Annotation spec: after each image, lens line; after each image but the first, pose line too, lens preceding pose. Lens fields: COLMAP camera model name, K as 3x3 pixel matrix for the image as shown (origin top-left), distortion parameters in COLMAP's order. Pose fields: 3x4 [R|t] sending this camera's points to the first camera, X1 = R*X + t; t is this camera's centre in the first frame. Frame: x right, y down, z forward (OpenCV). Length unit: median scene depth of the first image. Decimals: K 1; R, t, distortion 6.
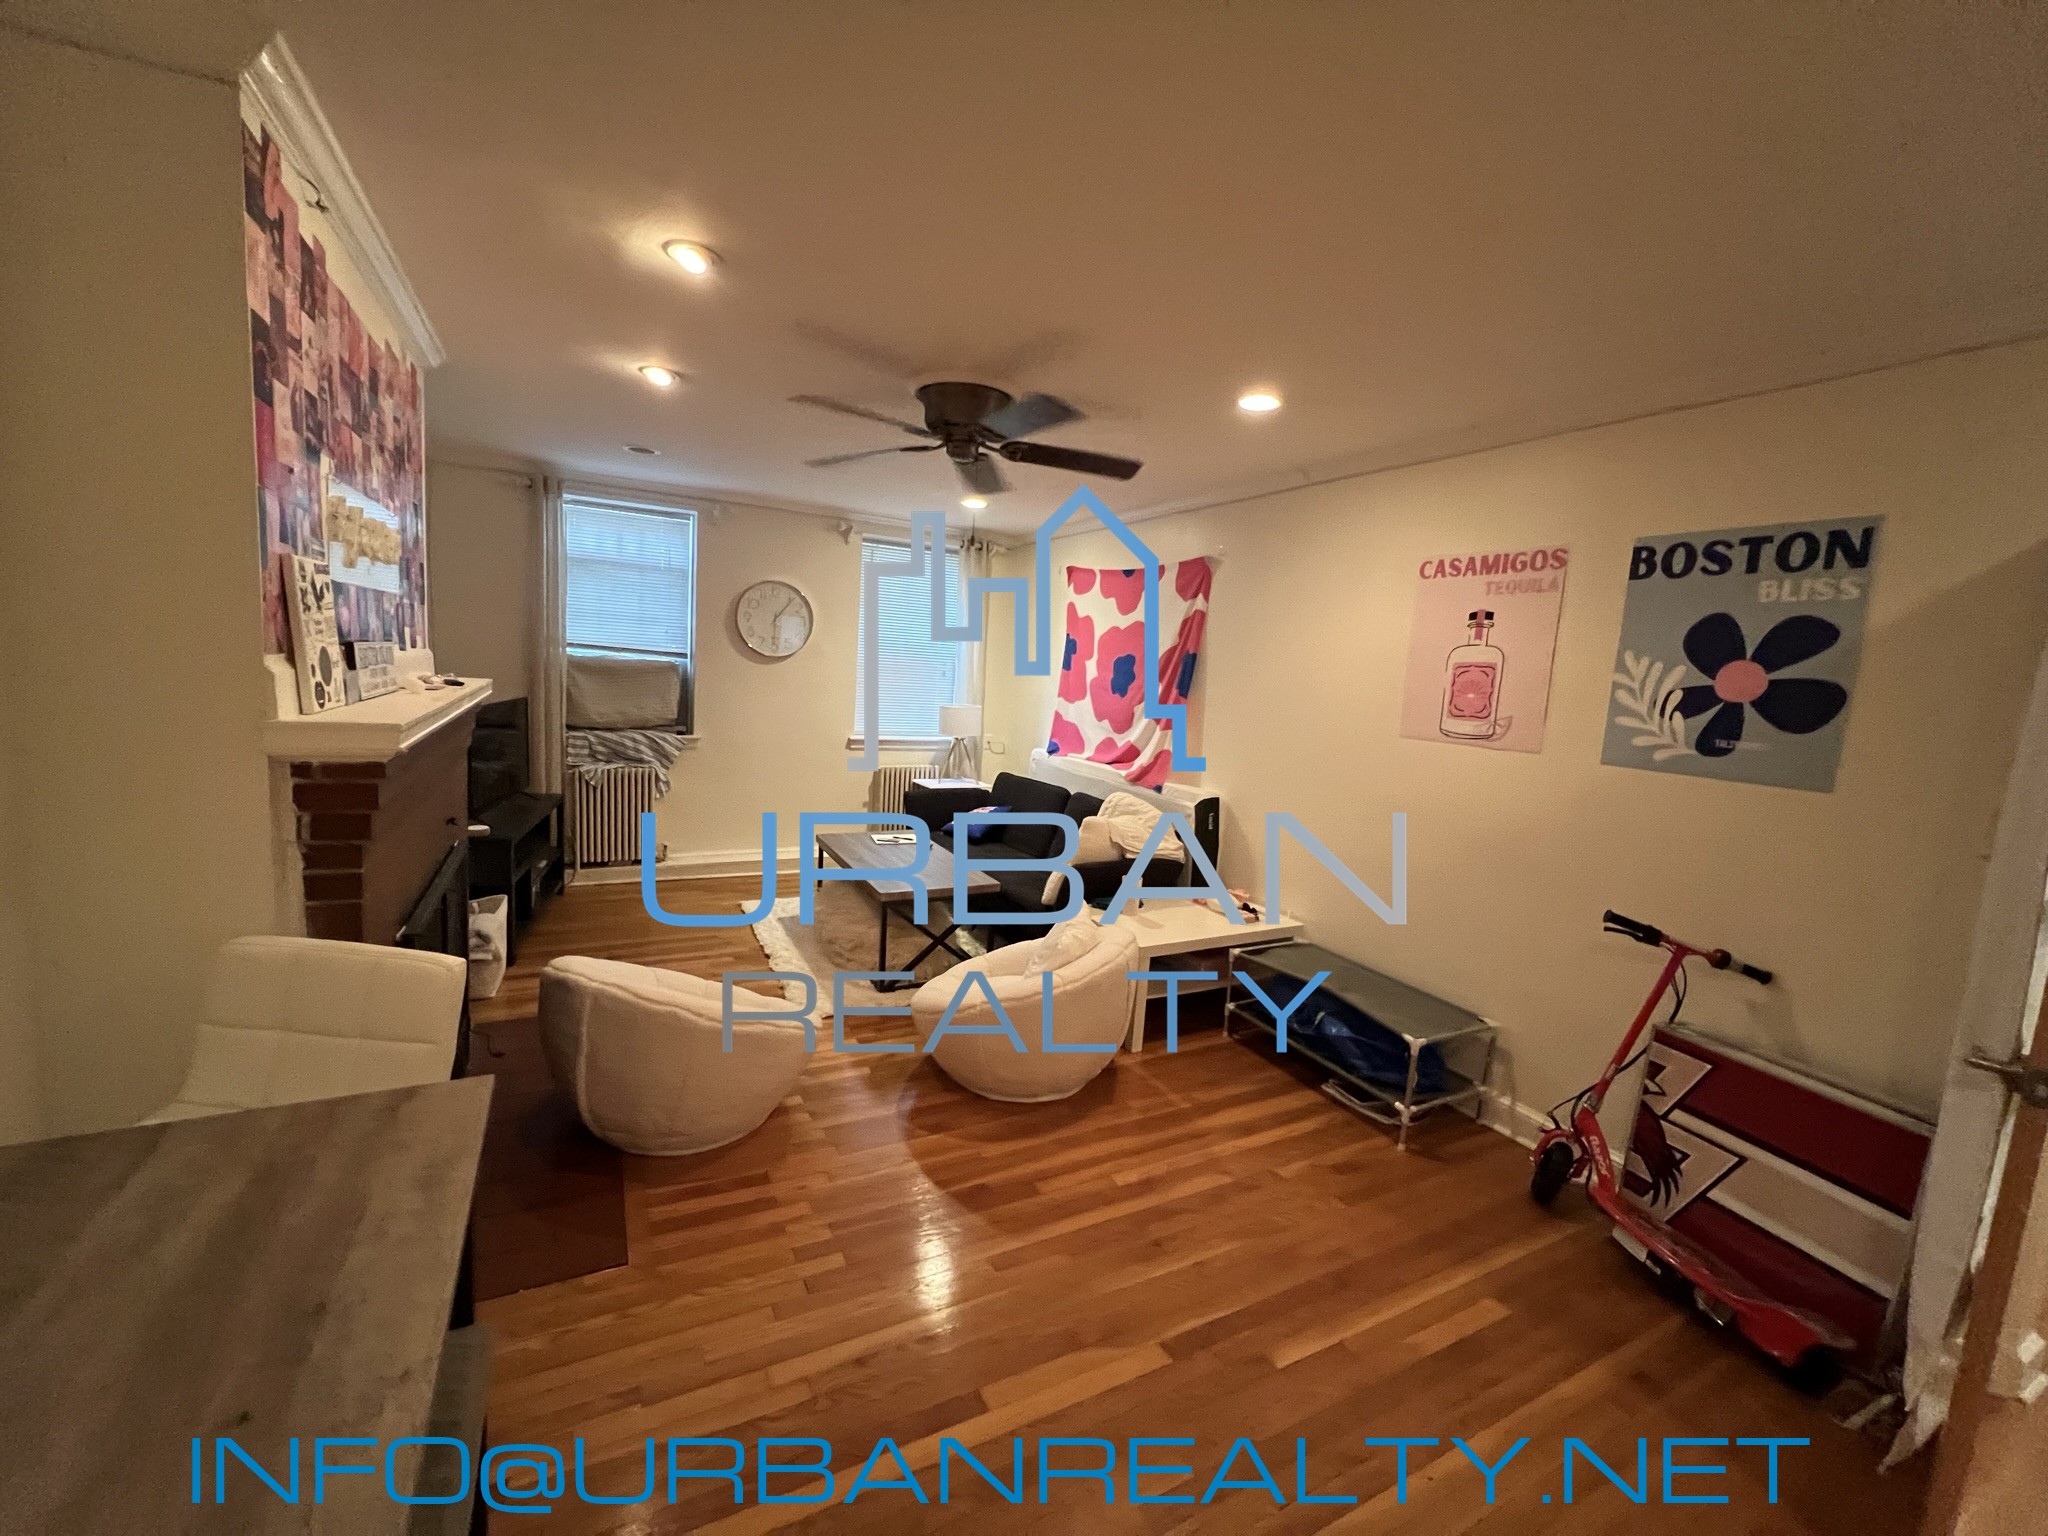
lens RADIAL K [[820.0, 0, 1020.3], [0, 820.0, 761.3], [0, 0, 1]] dist [-0.000912, -0.000113]
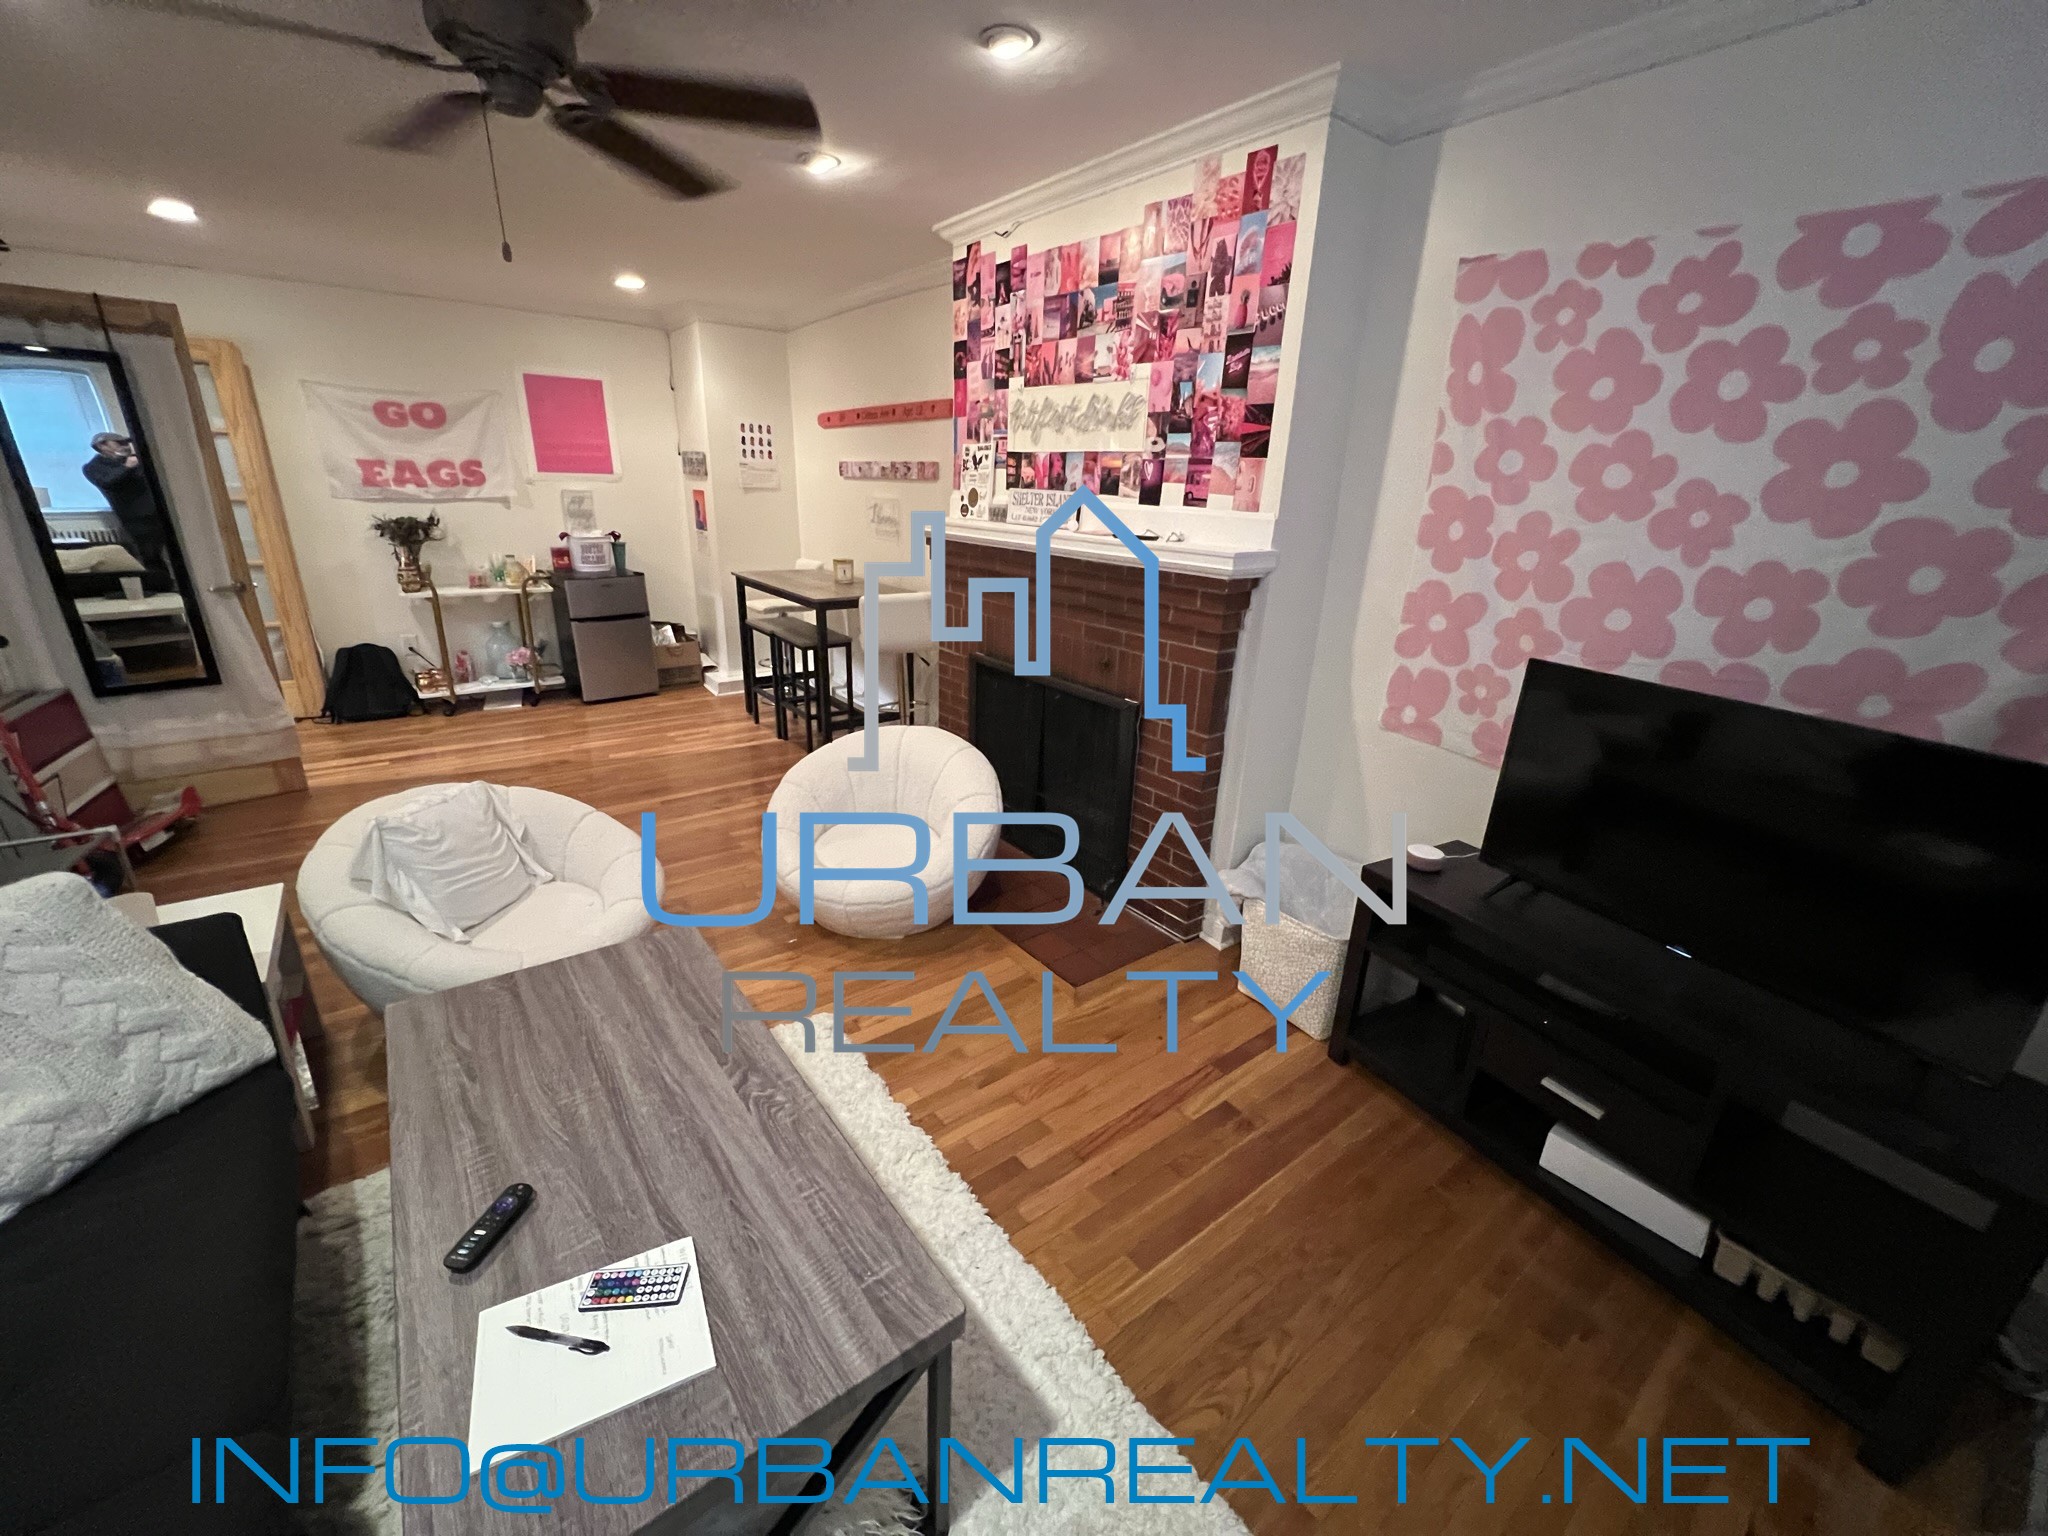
lens RADIAL K [[820.0, 0, 1024.3], [0, 820.0, 768.7], [0, 0, 1]] dist [-0.000912, -0.000113]
pose [[-0.980131, -0.030637, -0.195973, -0.344173], [-0.114161, 0.895088, 0.431028, -0.231145], [0.162207, 0.444836, -0.880801, 1.807006]]
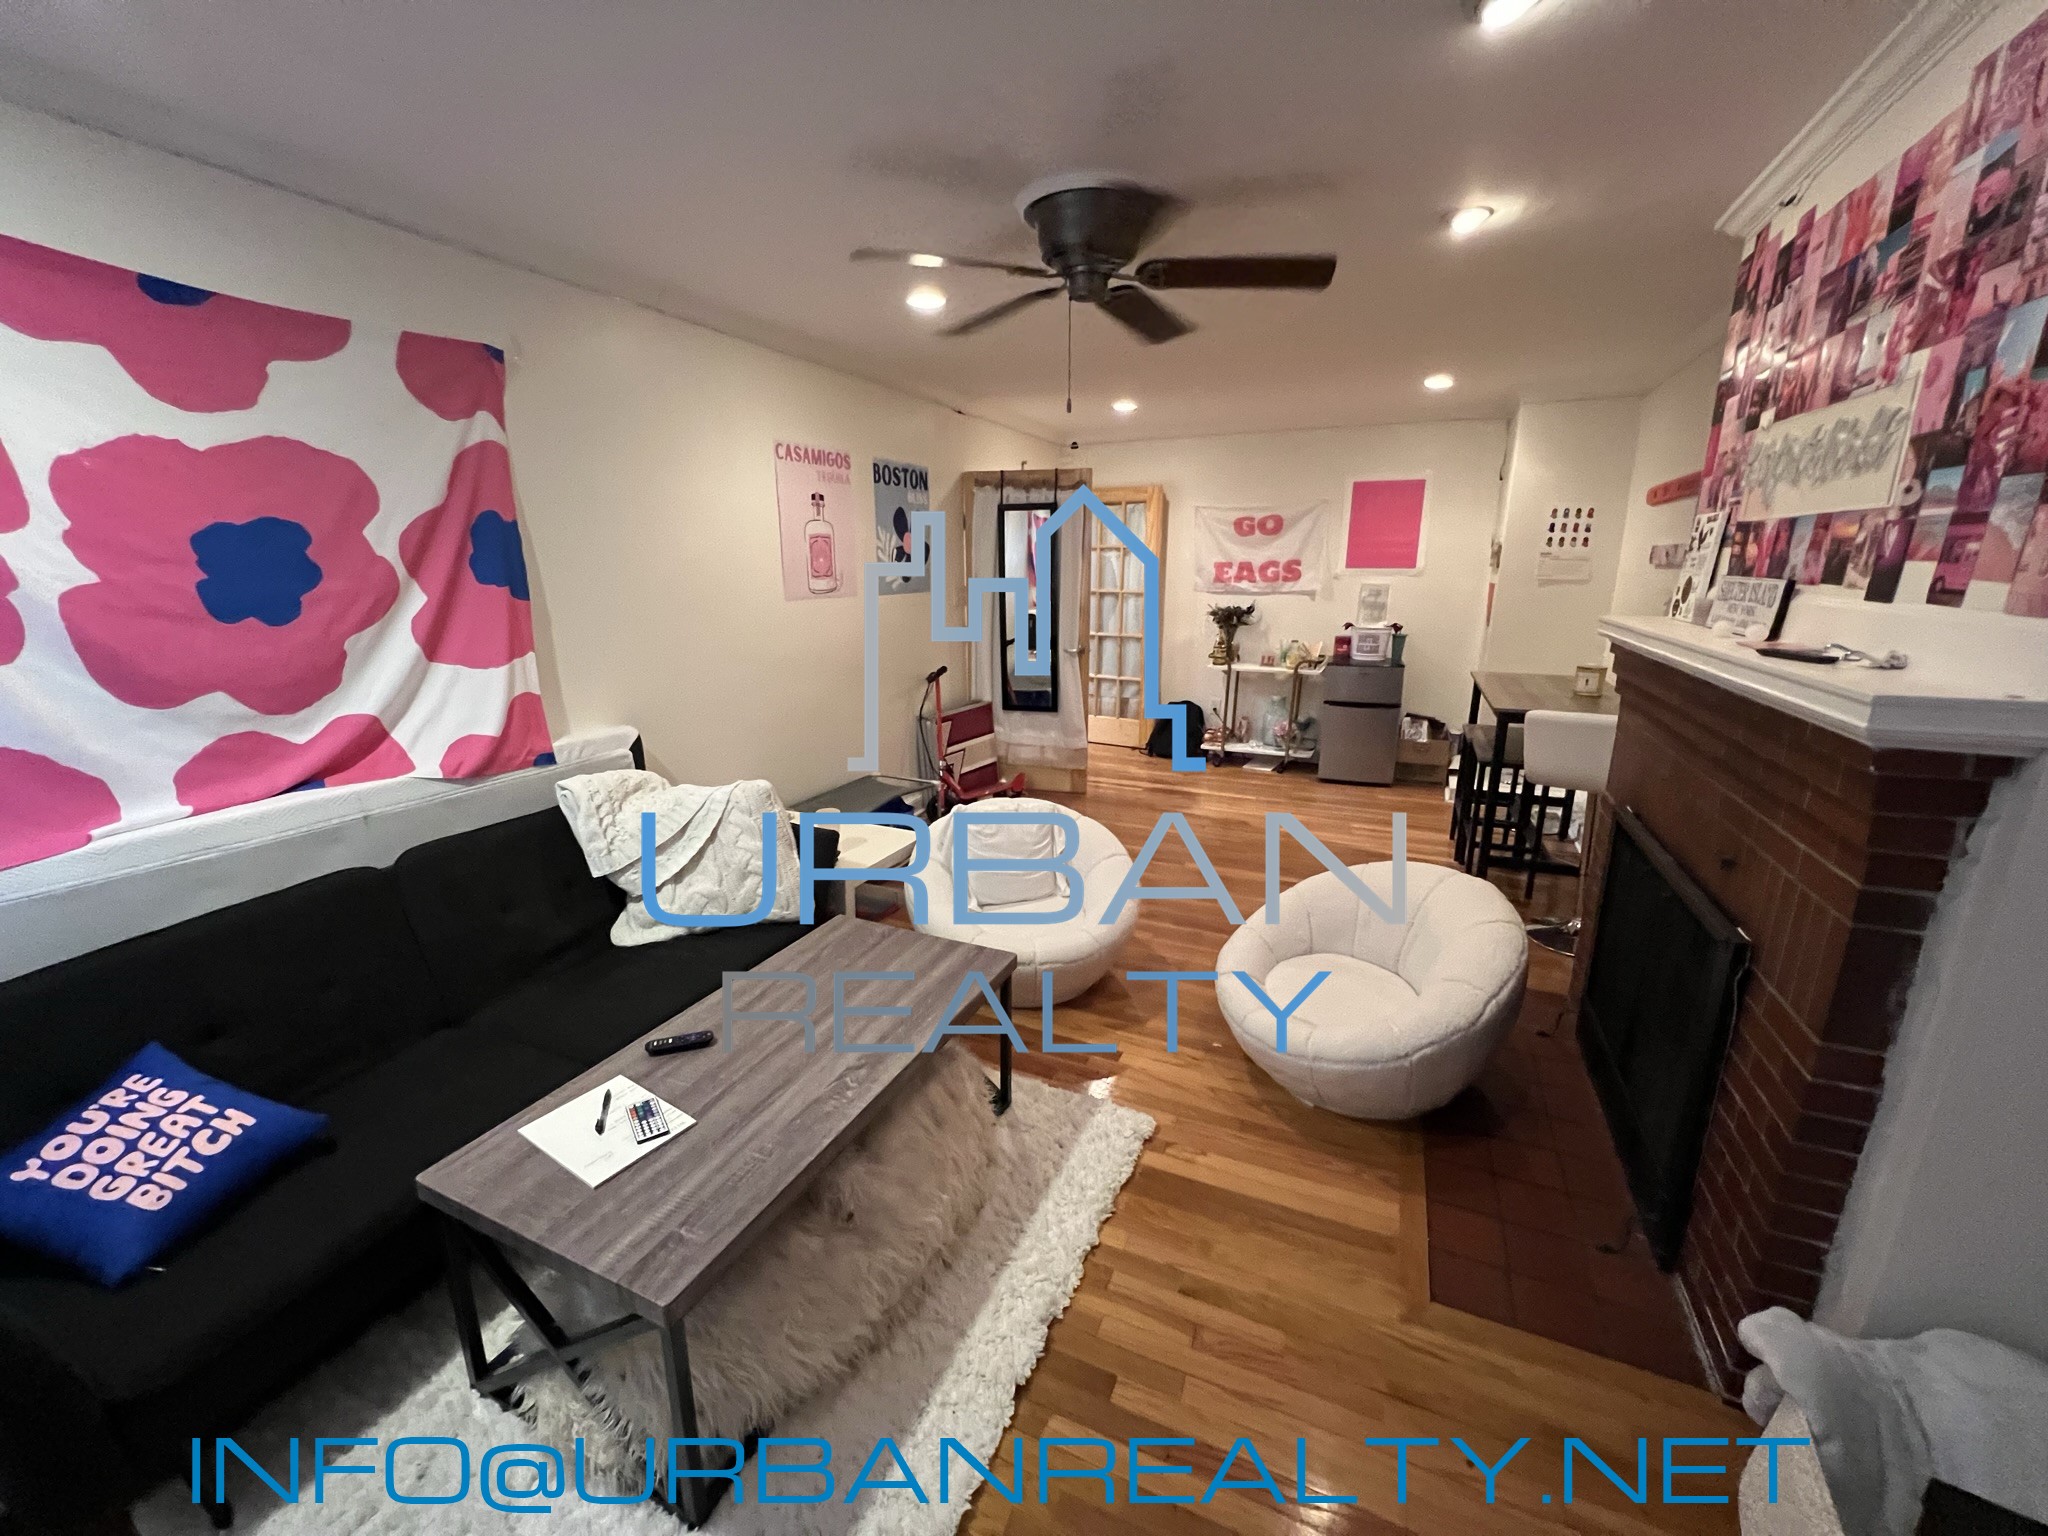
lens RADIAL K [[820.0, 0, 1015.4], [0, 820.0, 767.5], [0, 0, 1]] dist [-0.000912, -0.000113]
pose [[-0.613318, -0.252800, 0.748286, -0.731569], [0.059960, 0.929759, 0.363254, -0.234751], [-0.787557, 0.267657, -0.555080, 1.607605]]
